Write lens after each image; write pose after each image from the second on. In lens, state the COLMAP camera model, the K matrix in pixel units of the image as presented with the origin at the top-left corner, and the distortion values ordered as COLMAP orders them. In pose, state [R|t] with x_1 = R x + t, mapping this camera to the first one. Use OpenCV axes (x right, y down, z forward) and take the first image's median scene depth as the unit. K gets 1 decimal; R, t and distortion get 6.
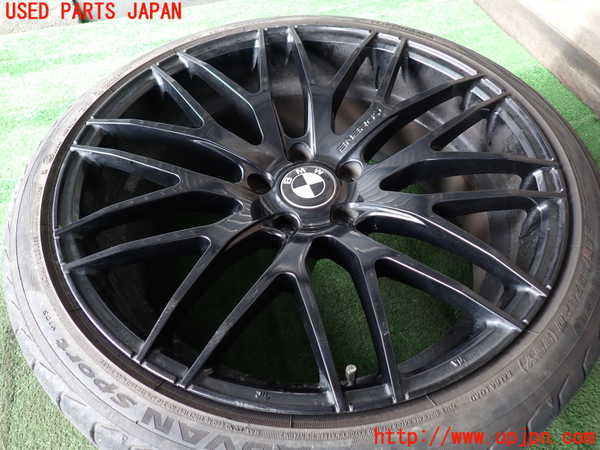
lens RADIAL K [[443.2, 0, 298.5], [0, 443.2, 225.3], [0, 0, 1]] dist [0.002919, 0.000142]
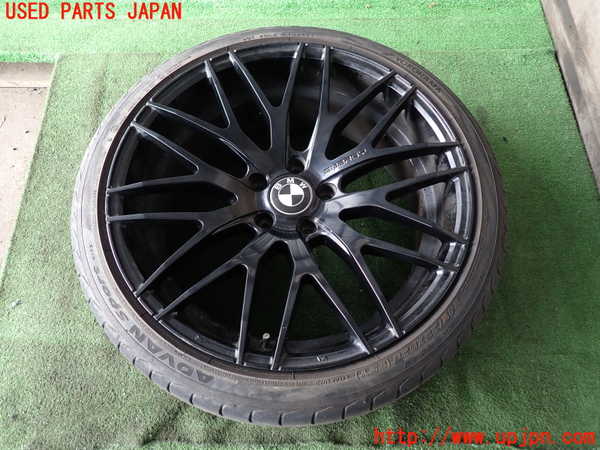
lens RADIAL K [[443.2, 0, 298.8], [0, 443.2, 225.4], [0, 0, 1]] dist [0.002919, 0.000142]
pose [[0.949857, 0.294095, -0.106207, 0.223359], [-0.260773, 0.932489, 0.249922, -0.361978], [0.172538, -0.209694, 0.962424, -0.305768]]
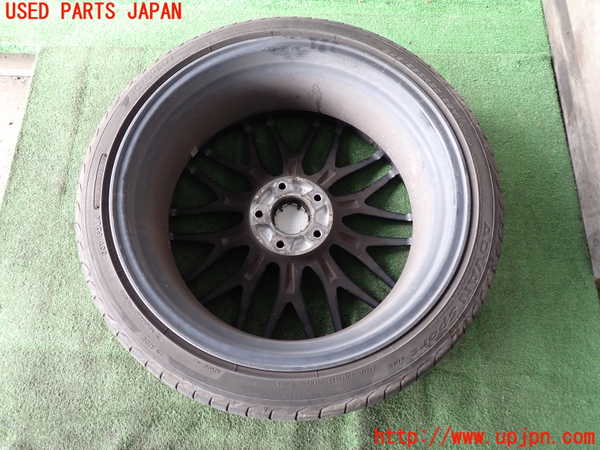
lens RADIAL K [[443.2, 0, 299.5], [0, 443.2, 223.1], [0, 0, 1]] dist [0.002919, 0.000142]
pose [[0.940028, 0.329864, -0.086819, 0.244936], [-0.286433, 0.901586, 0.324190, -0.506985], [0.185214, -0.279880, 0.942000, -0.260956]]
